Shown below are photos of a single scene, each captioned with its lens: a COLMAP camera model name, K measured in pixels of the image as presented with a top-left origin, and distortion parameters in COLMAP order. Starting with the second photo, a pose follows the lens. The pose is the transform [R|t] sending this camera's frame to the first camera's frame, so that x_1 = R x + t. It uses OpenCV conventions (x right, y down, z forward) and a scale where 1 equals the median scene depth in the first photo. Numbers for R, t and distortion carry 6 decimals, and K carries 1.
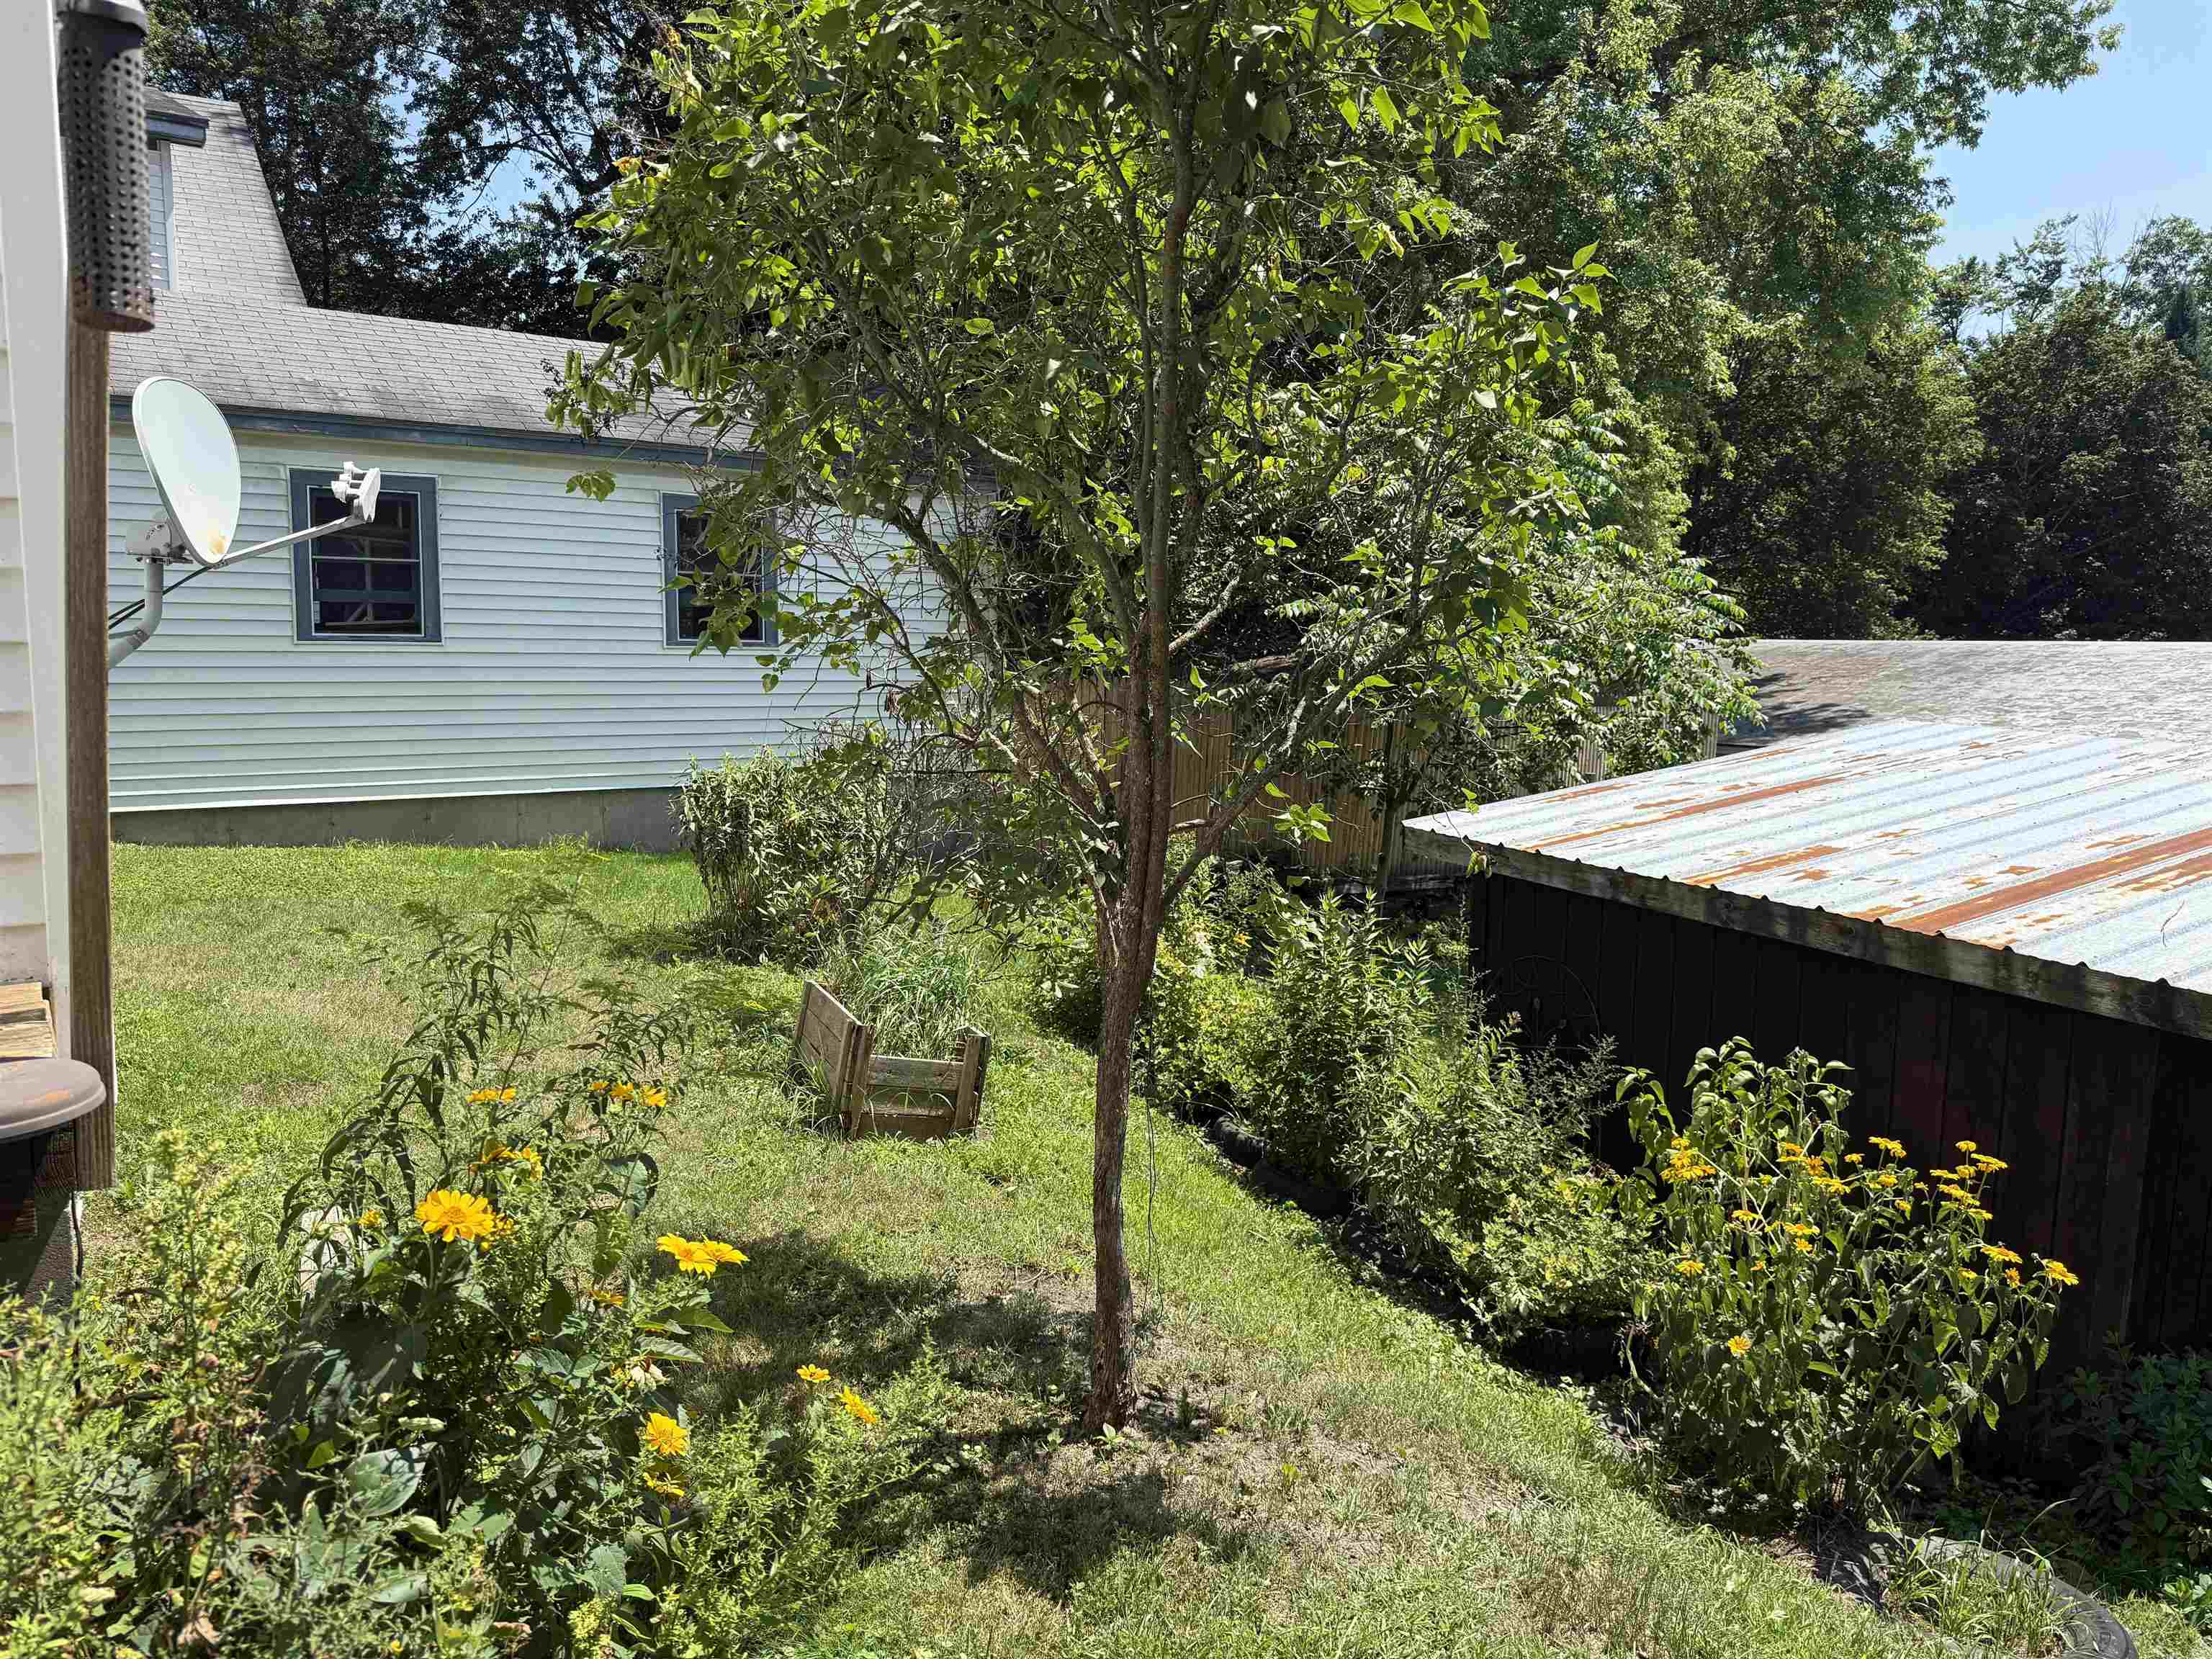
lens RADIAL K [[1497.6, 0, 1106.0], [0, 1497.6, 829.5], [0, 0, 1]] dist [-0.000215, 0.001035]
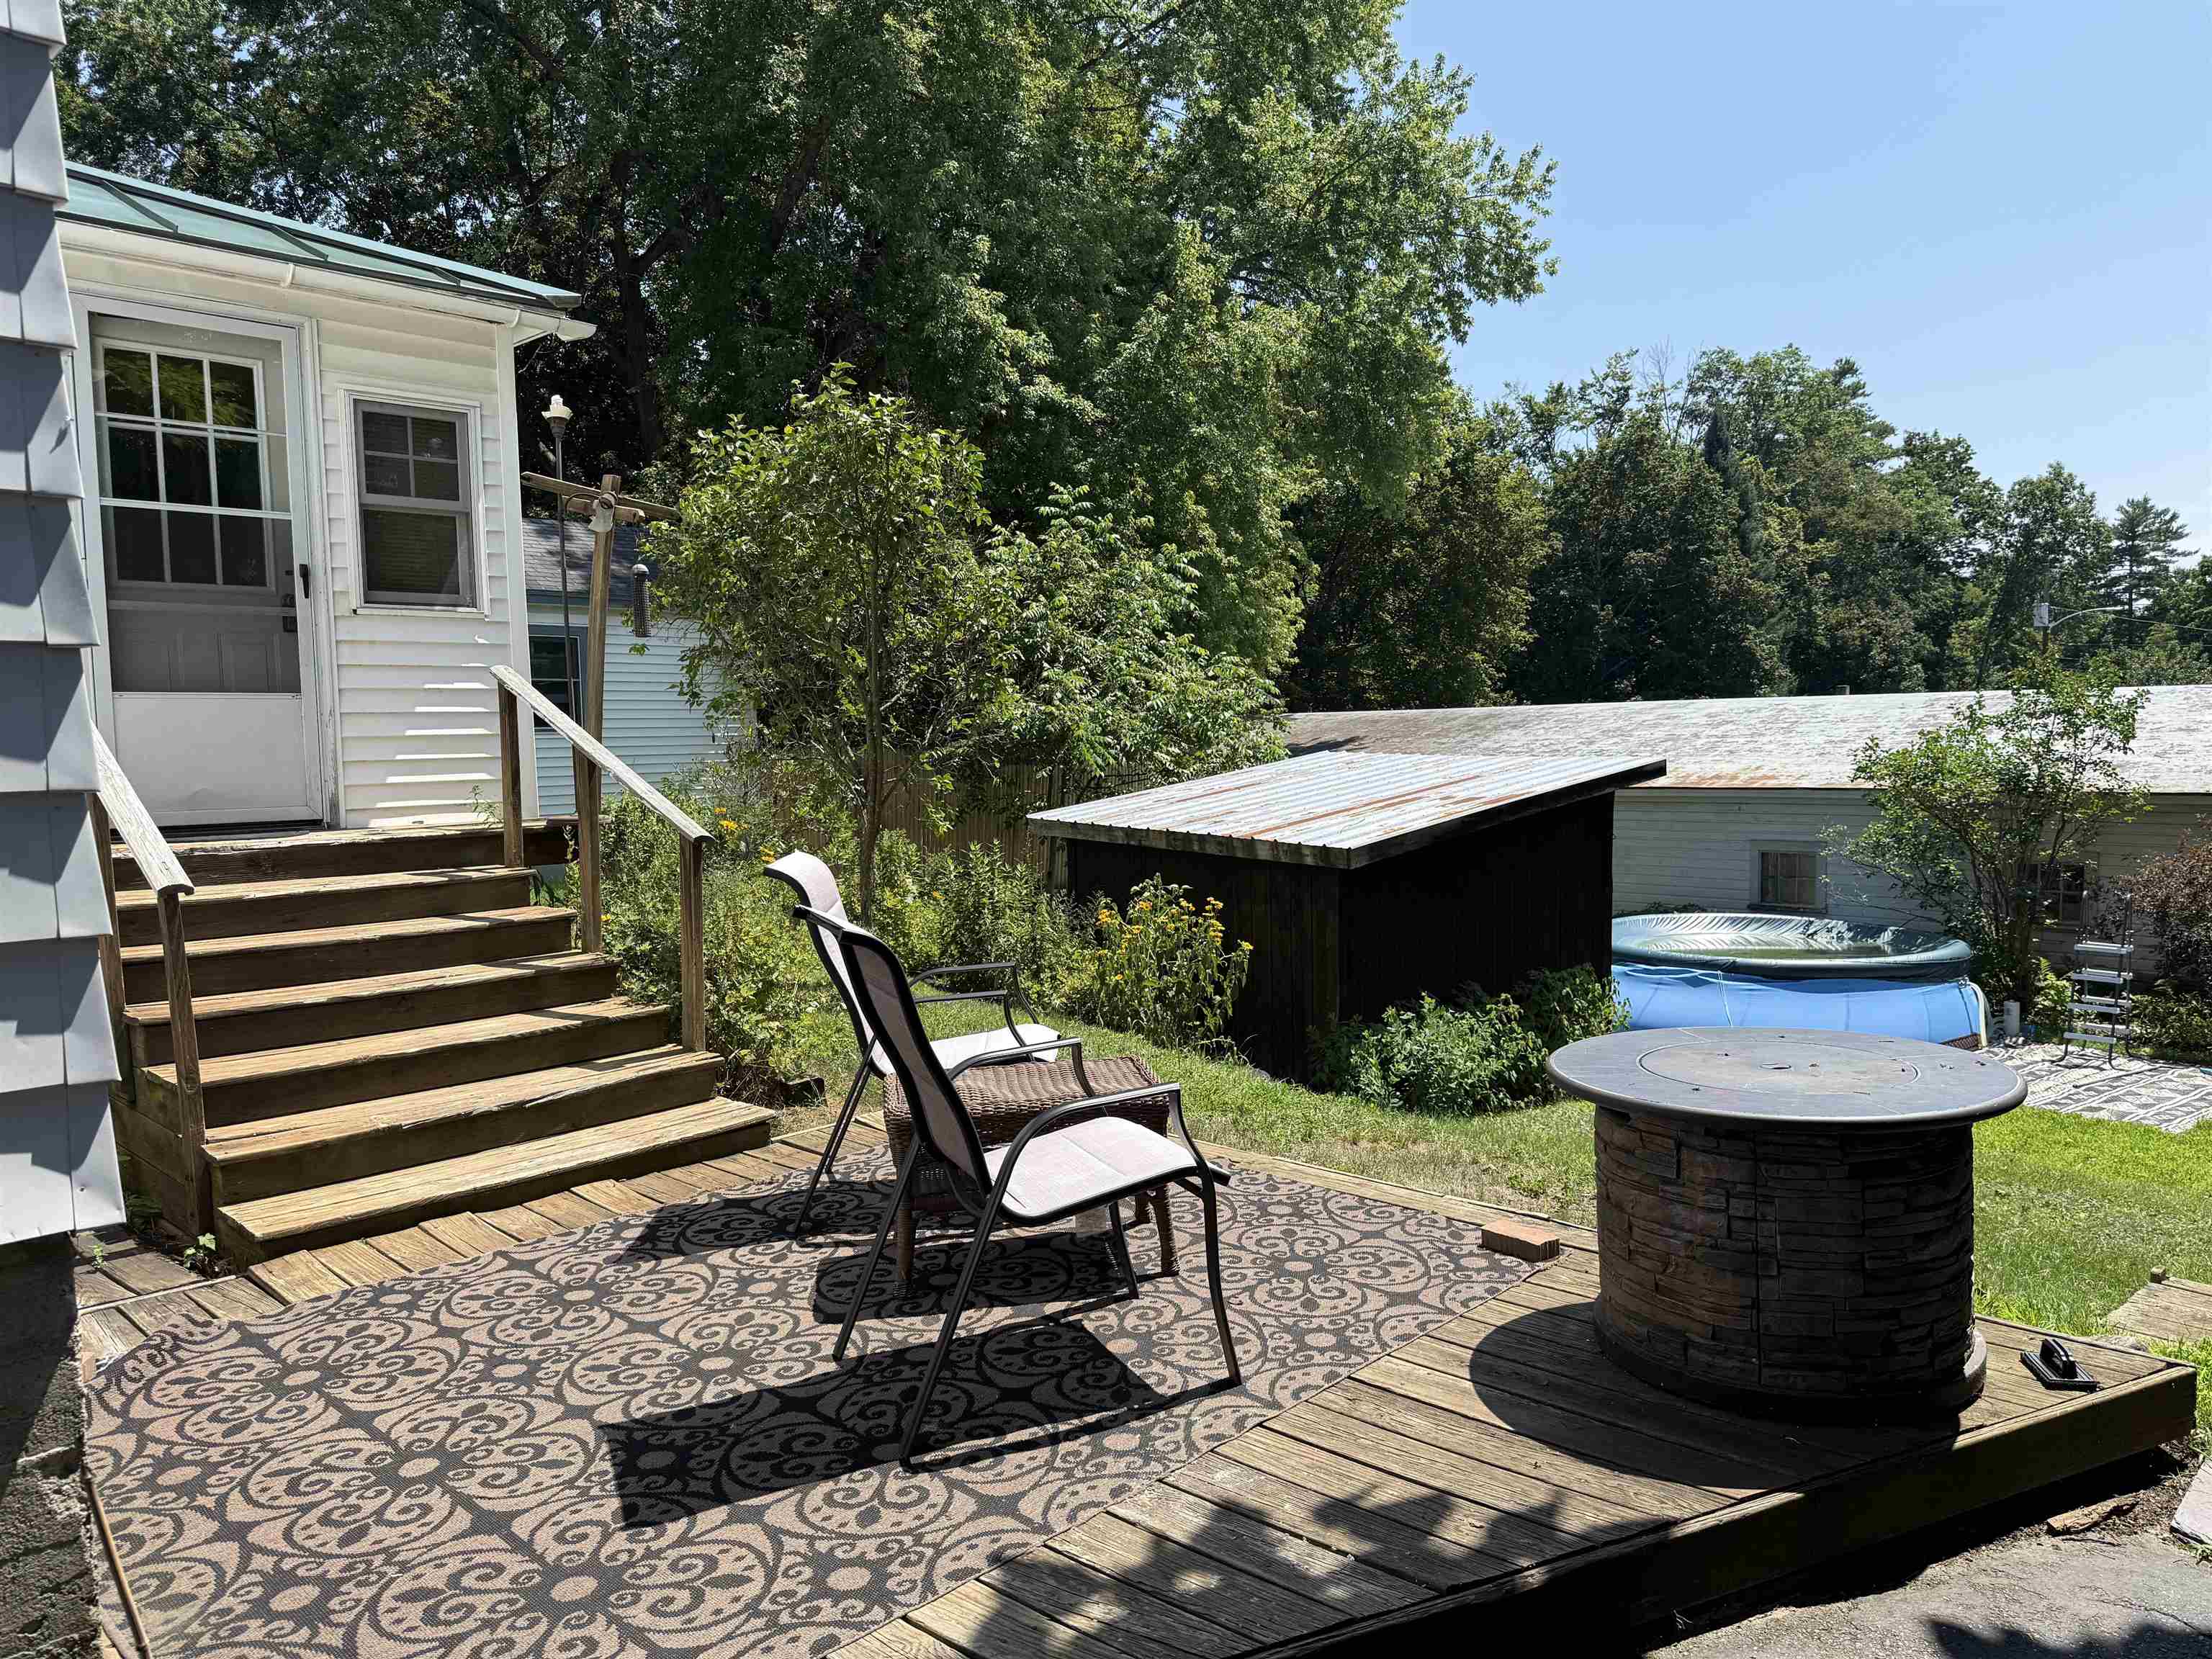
lens RADIAL K [[1533.9, 0, 1117.0], [0, 1533.9, 866.5], [0, 0, 1]] dist [0.116927, -0.168056]
pose [[0.981990, -0.045646, 0.183336, -0.025328], [0.052617, 0.998058, -0.033338, 0.115675], [-0.181458, 0.042384, 0.982485, -0.742817]]
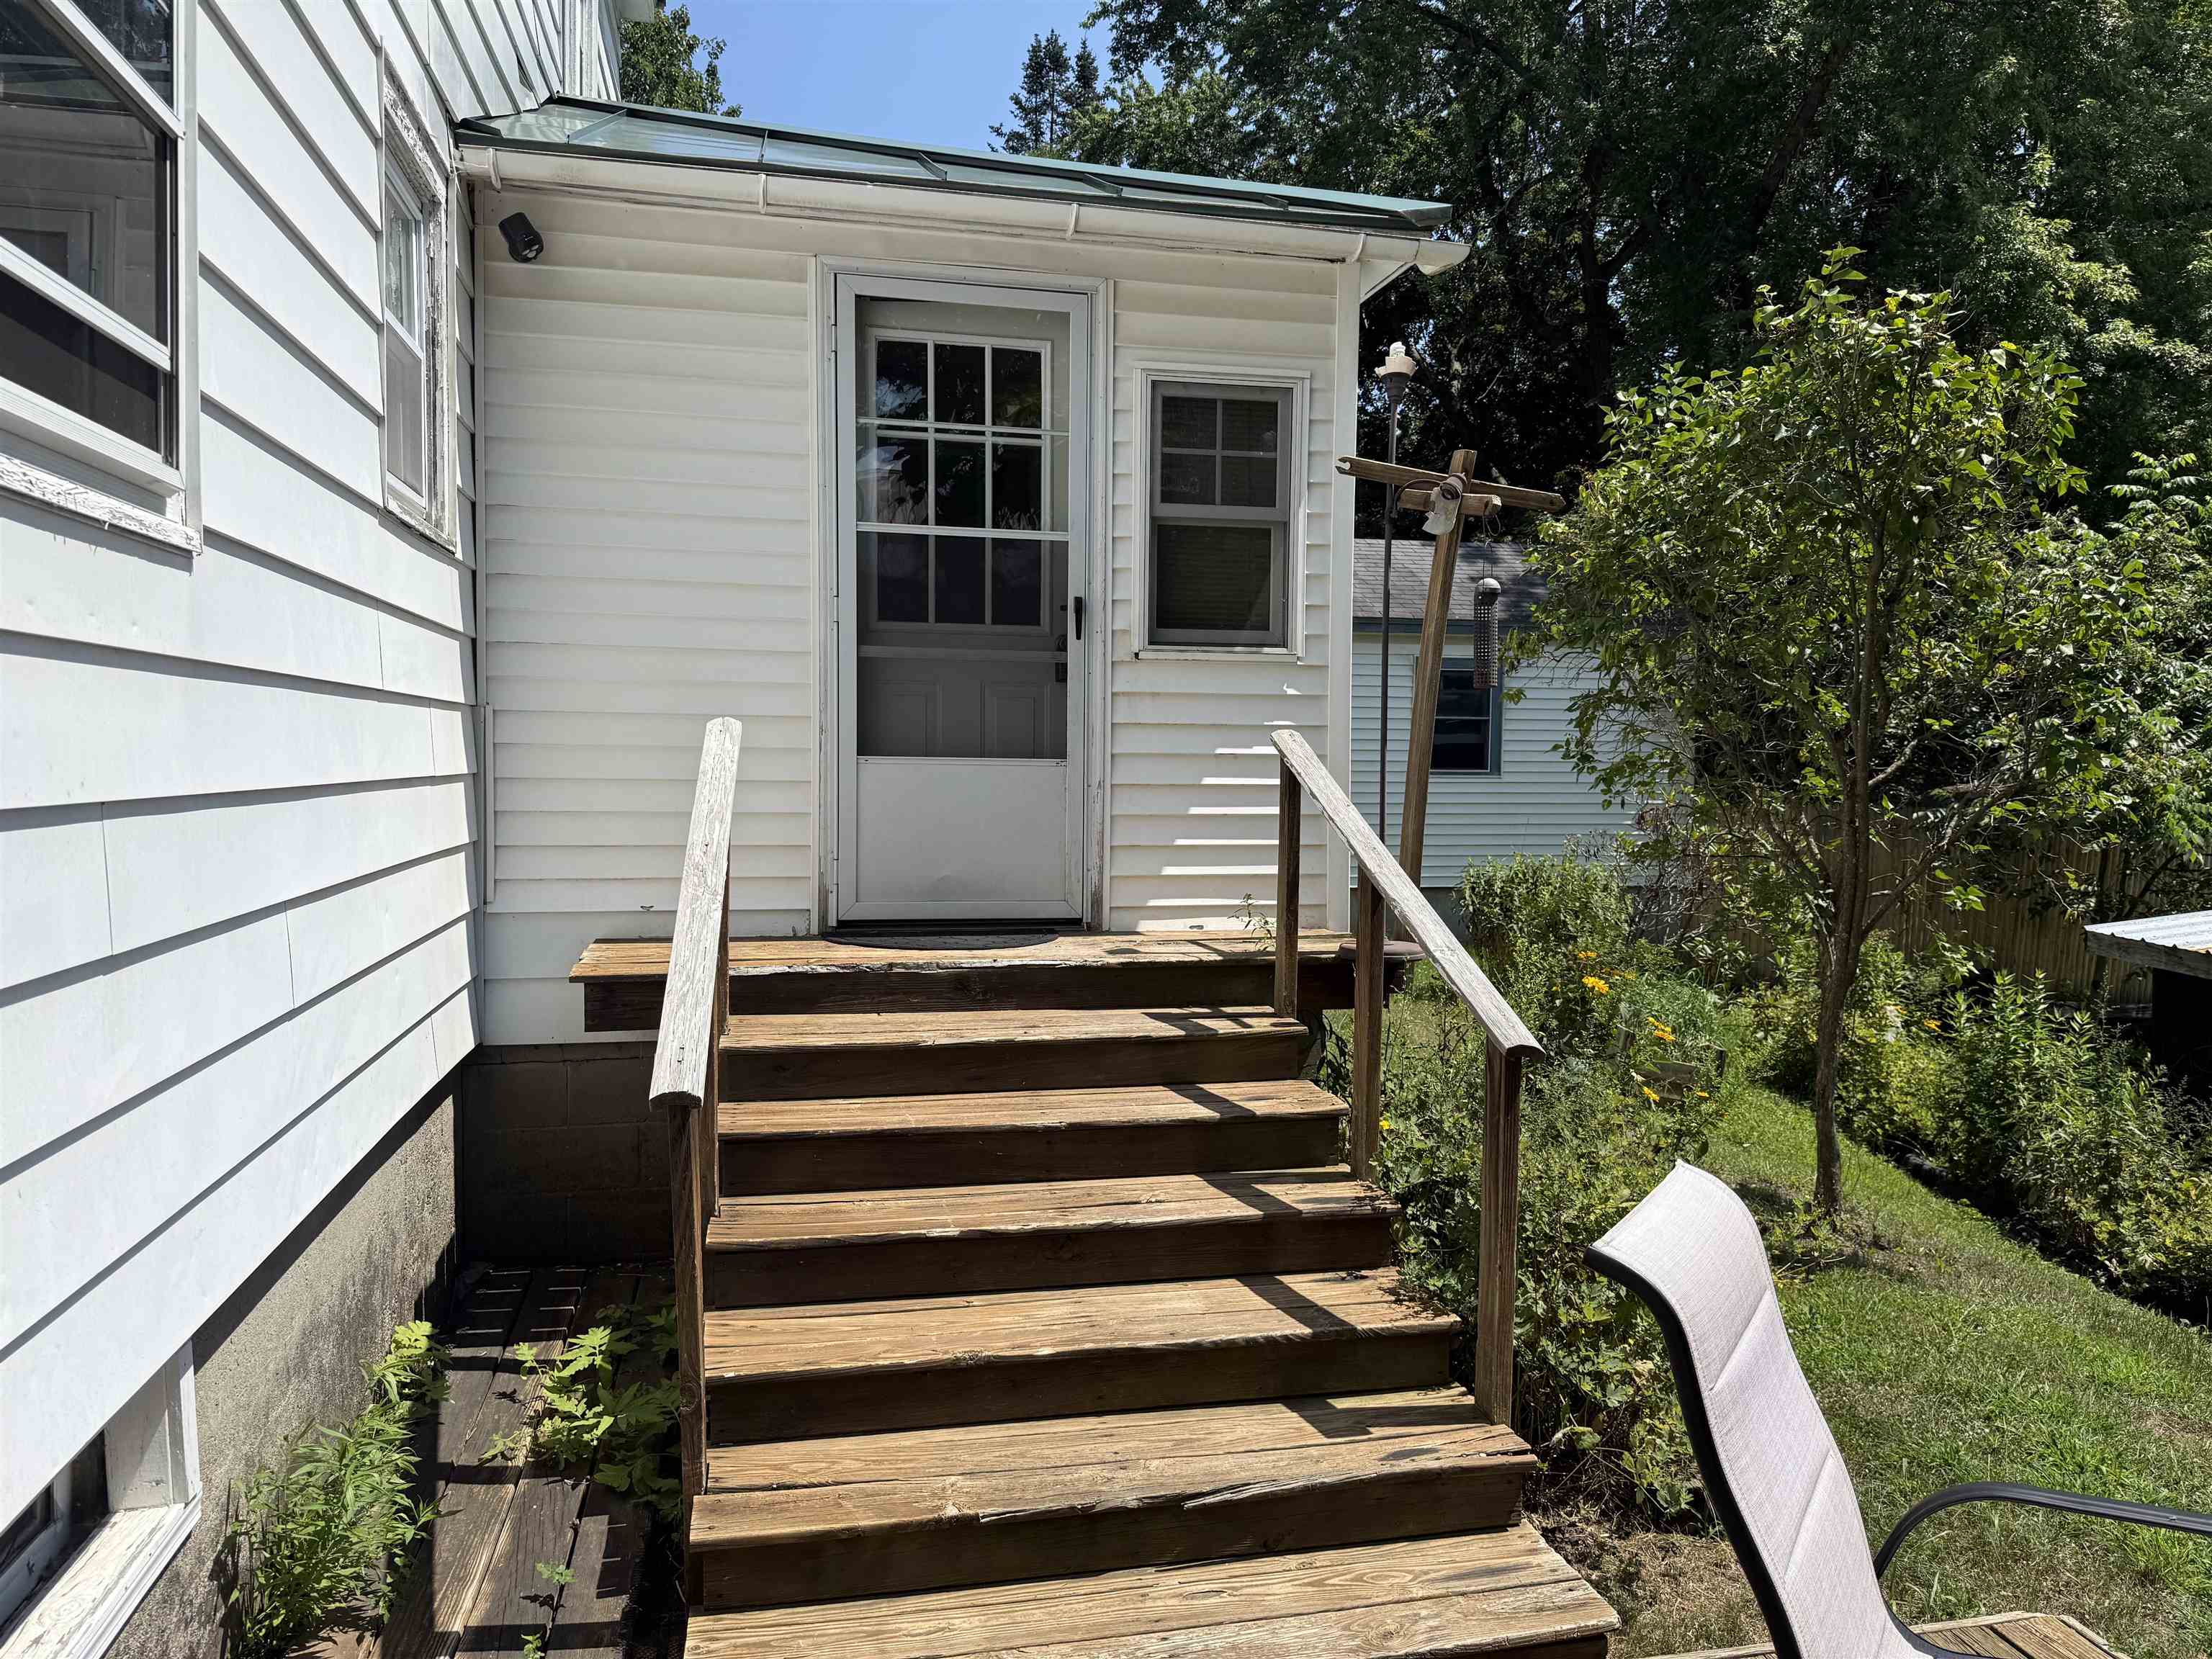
lens RADIAL K [[1537.6, 0, 1134.8], [0, 1537.6, 817.5], [0, 0, 1]] dist [0.055307, -0.086126]
pose [[0.922460, 0.013090, -0.385871, -0.020035], [-0.047458, 0.995690, -0.079676, 0.040937], [0.383165, 0.091811, 0.919106, -0.400834]]
